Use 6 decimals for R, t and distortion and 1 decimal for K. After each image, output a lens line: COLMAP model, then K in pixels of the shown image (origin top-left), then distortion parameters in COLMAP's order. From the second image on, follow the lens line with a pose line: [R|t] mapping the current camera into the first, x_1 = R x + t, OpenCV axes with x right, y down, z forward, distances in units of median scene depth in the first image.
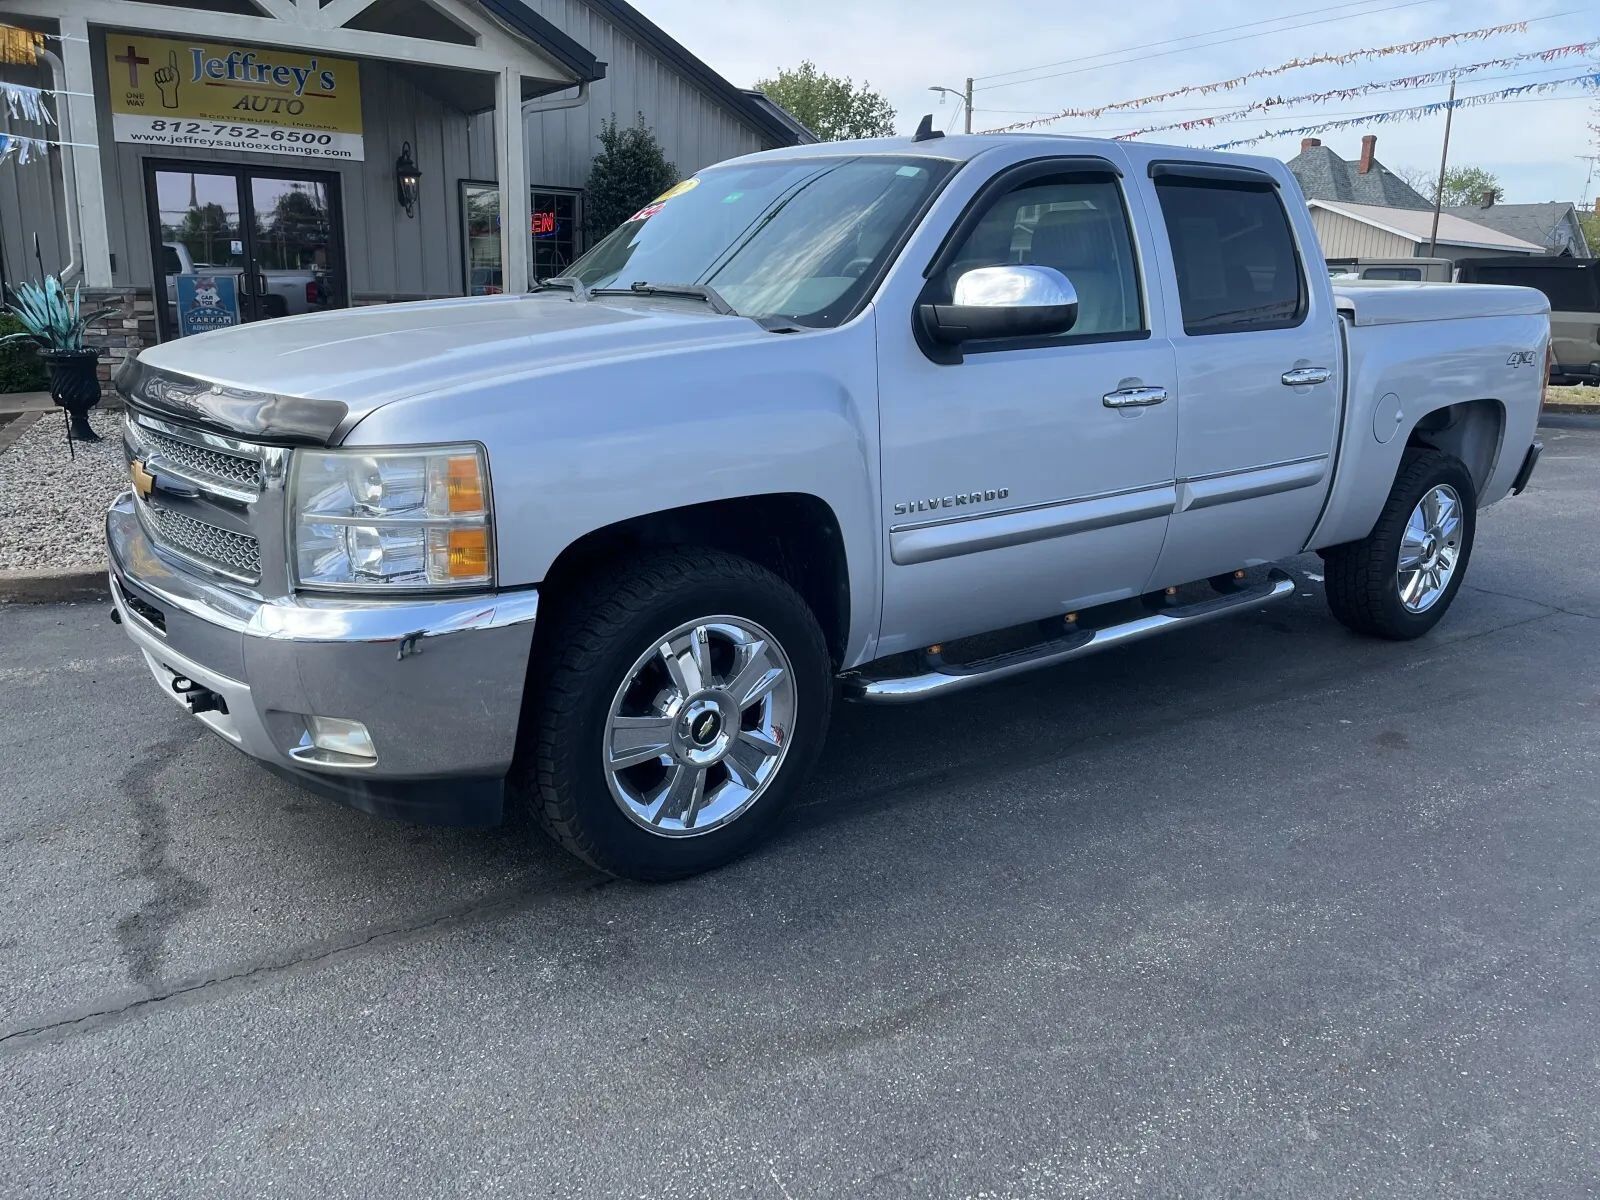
lens RADIAL K [[1243.8, 0, 820.1], [0, 1243.8, 602.0], [0, 0, 1]] dist [0.072812, -0.114424]
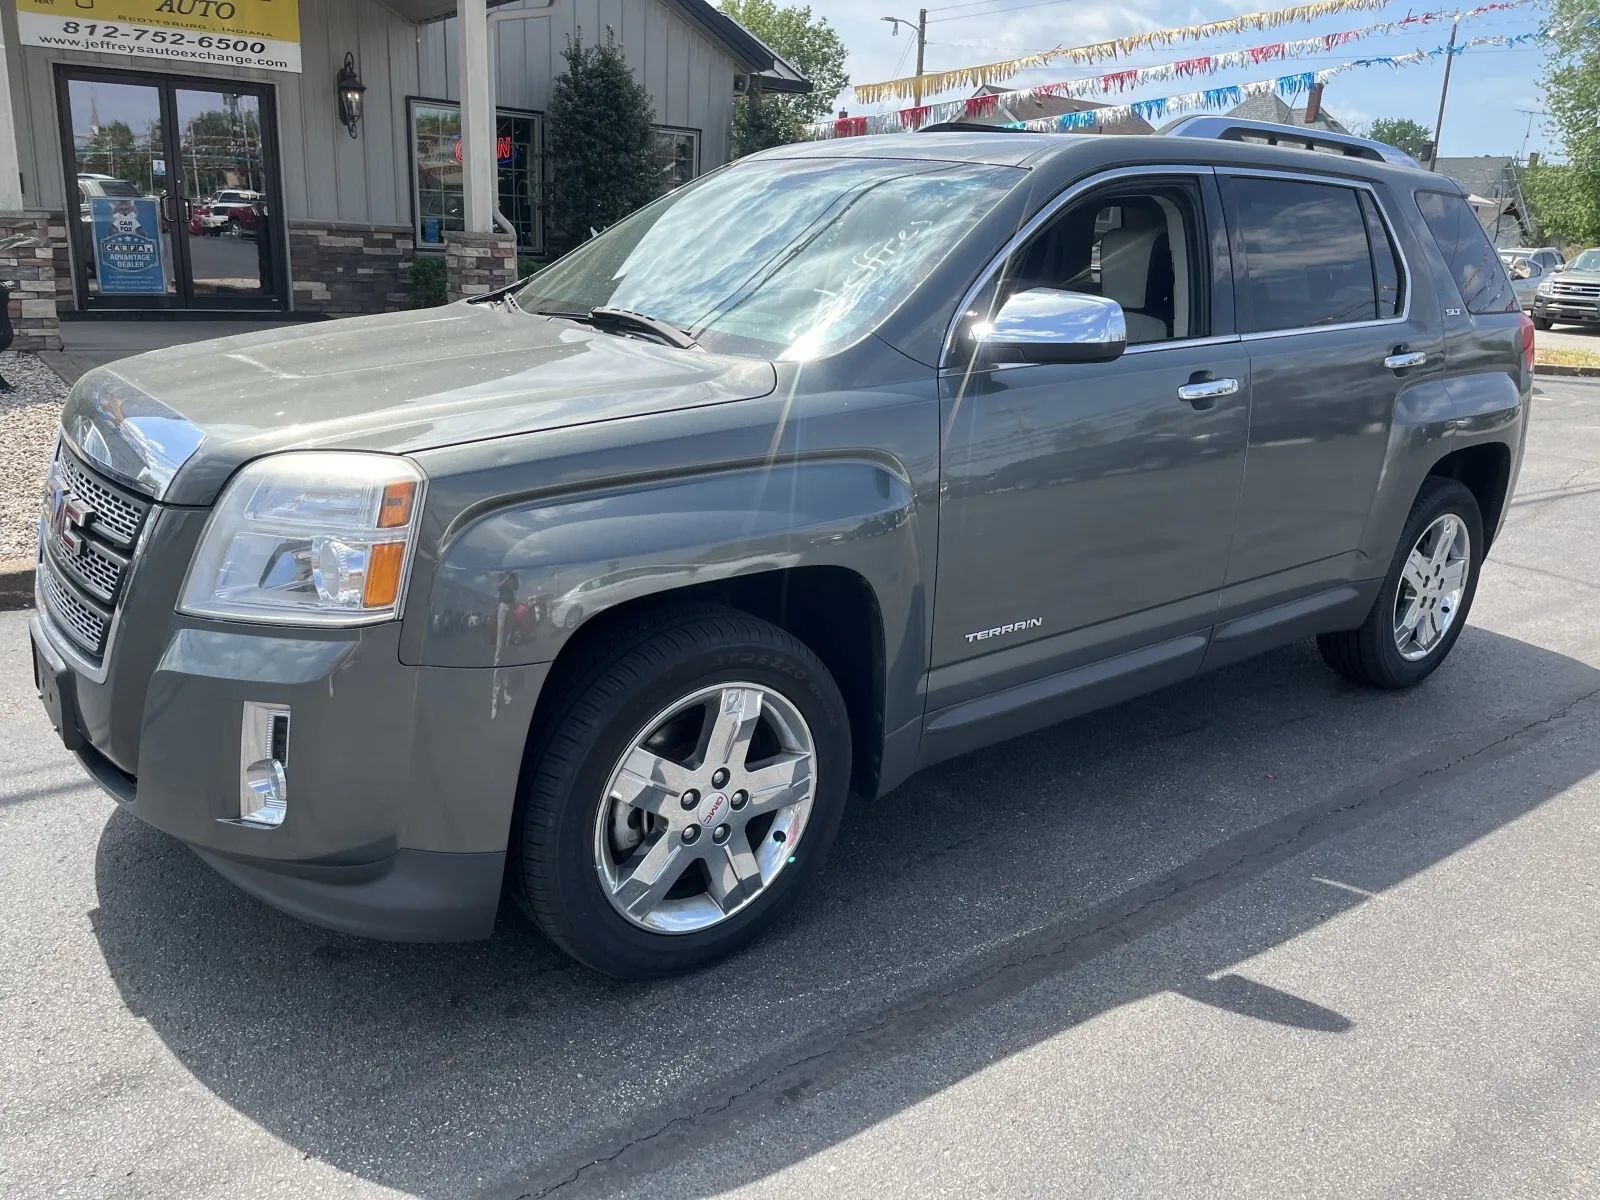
lens RADIAL K [[1232.1, 0, 800.0], [0, 1232.1, 600.0], [0, 0, 1]] dist [0.068433, -0.110684]
pose [[0.998630, 0.007709, 0.051750, -0.052886], [-0.010117, 0.998870, 0.046426, -0.020494], [-0.051333, -0.046886, 0.997580, 0.079938]]
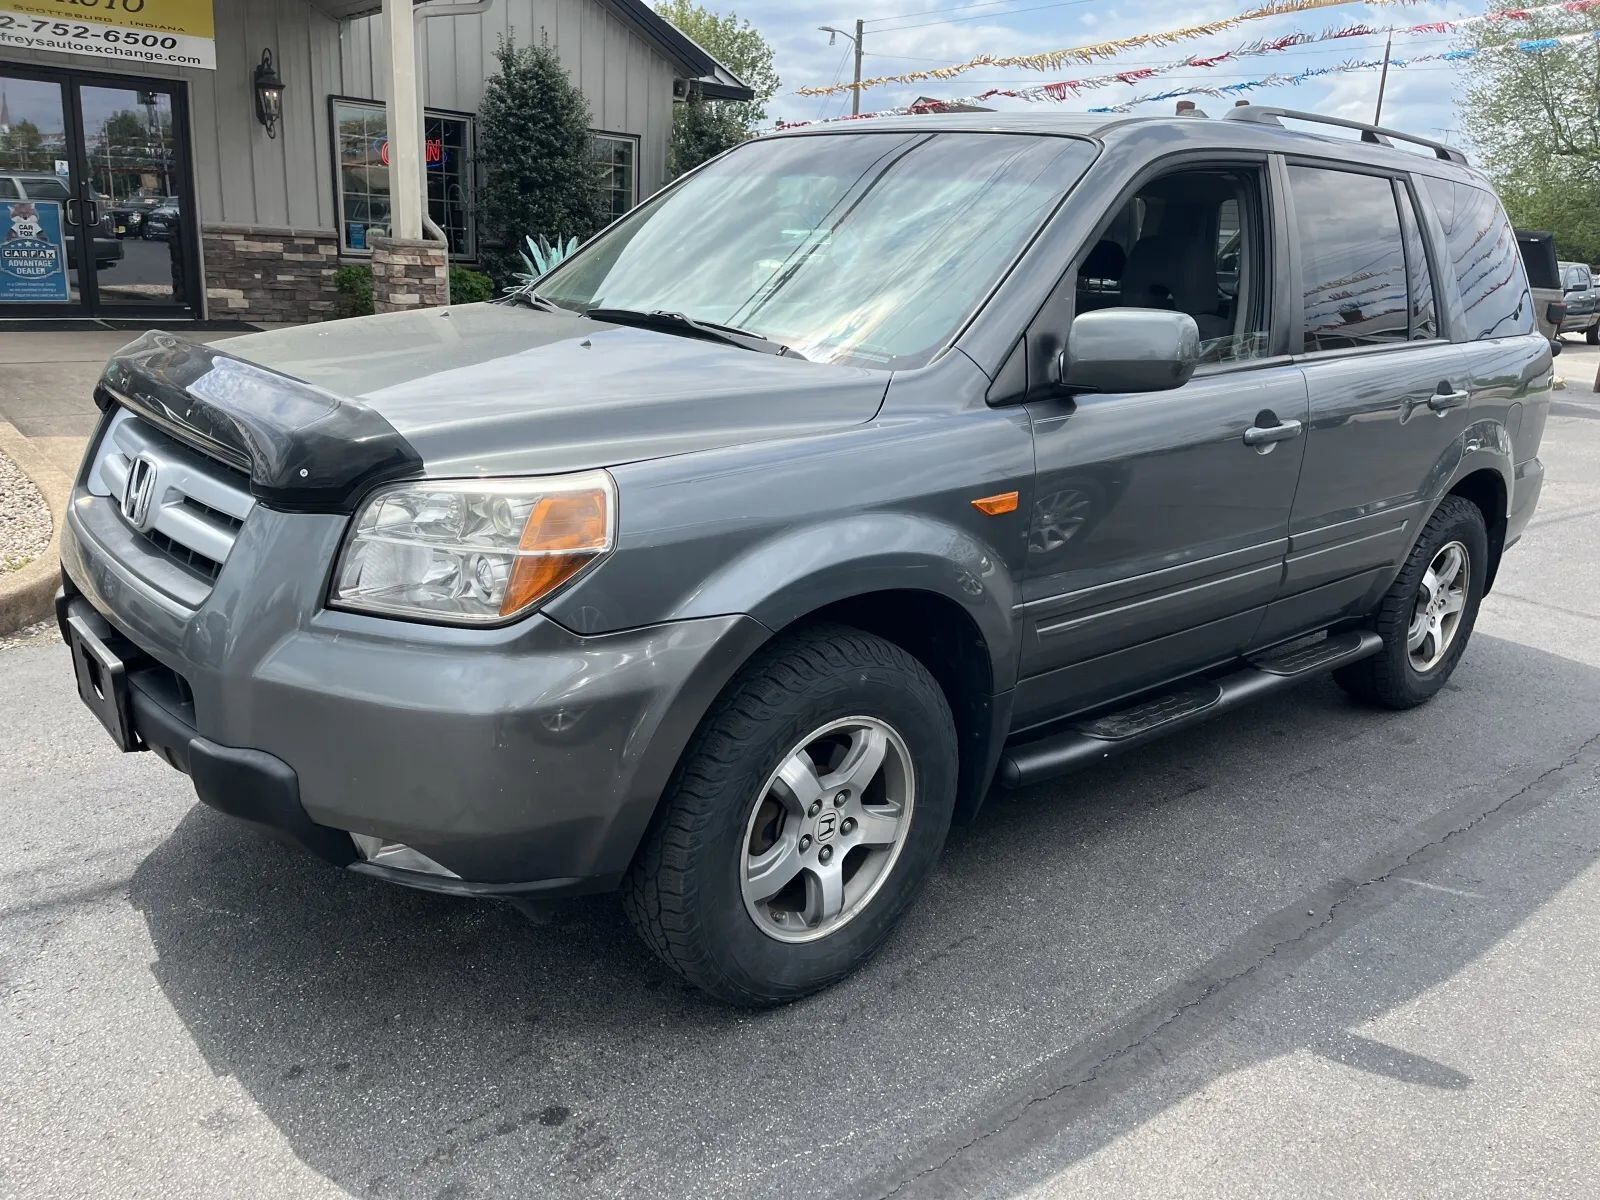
lens RADIAL K [[1219.7, 0, 819.4], [0, 1219.7, 605.1], [0, 0, 1]] dist [0.077874, -0.123161]
pose [[0.993147, -0.002019, 0.116850, -0.058157], [-0.003307, 0.998965, 0.045367, -0.029344], [-0.116821, -0.045443, 0.992113, 0.113285]]
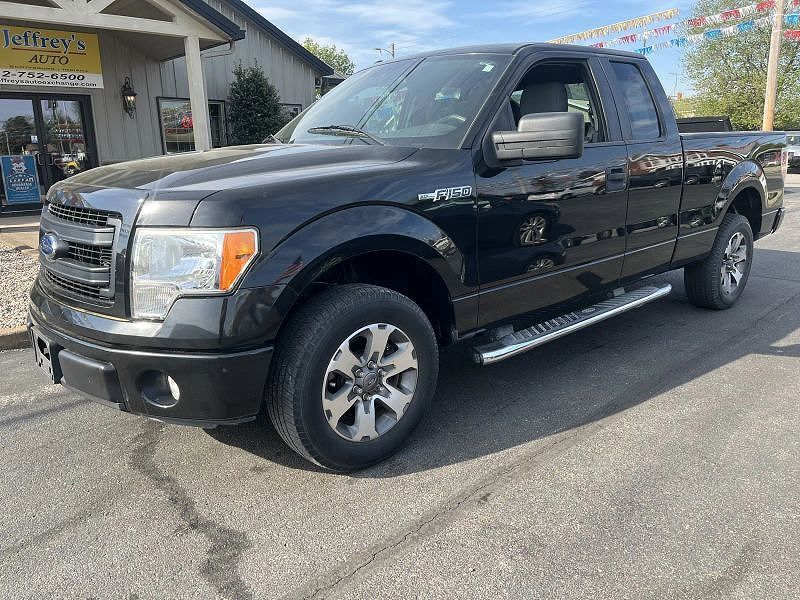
lens RADIAL K [[615.8, 0, 404.0], [0, 615.8, 301.1], [0, 0, 1]] dist [0.072200, -0.114122]
pose [[0.986450, -0.080137, 0.143162, -0.093267], [0.081374, 0.996680, -0.002798, -0.008009], [-0.142463, 0.014410, 0.989695, 0.056307]]
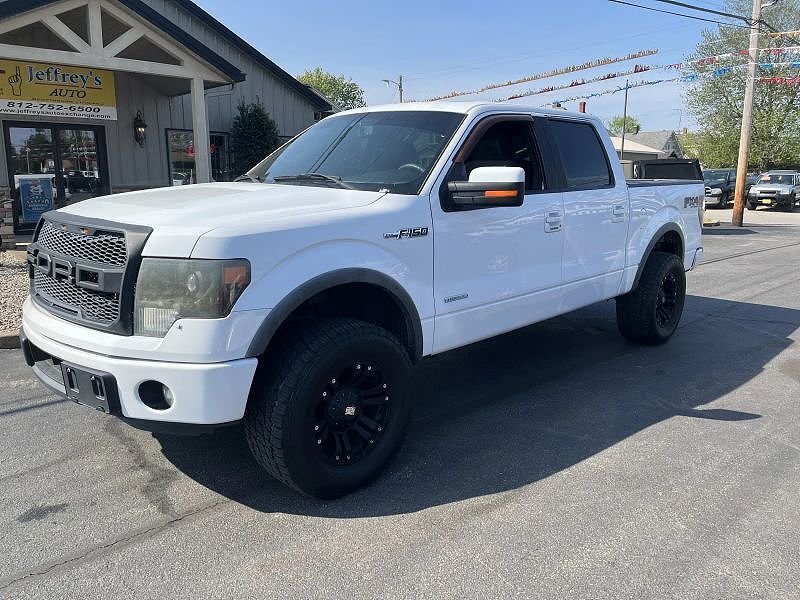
lens RADIAL K [[621.9, 0, 410.1], [0, 621.9, 301.0], [0, 0, 1]] dist [0.072812, -0.114424]
pose [[0.989910, -0.045957, 0.134041, -0.053356], [0.051984, 0.997772, -0.041819, 0.000162], [-0.131820, 0.048365, 0.990093, -0.034045]]
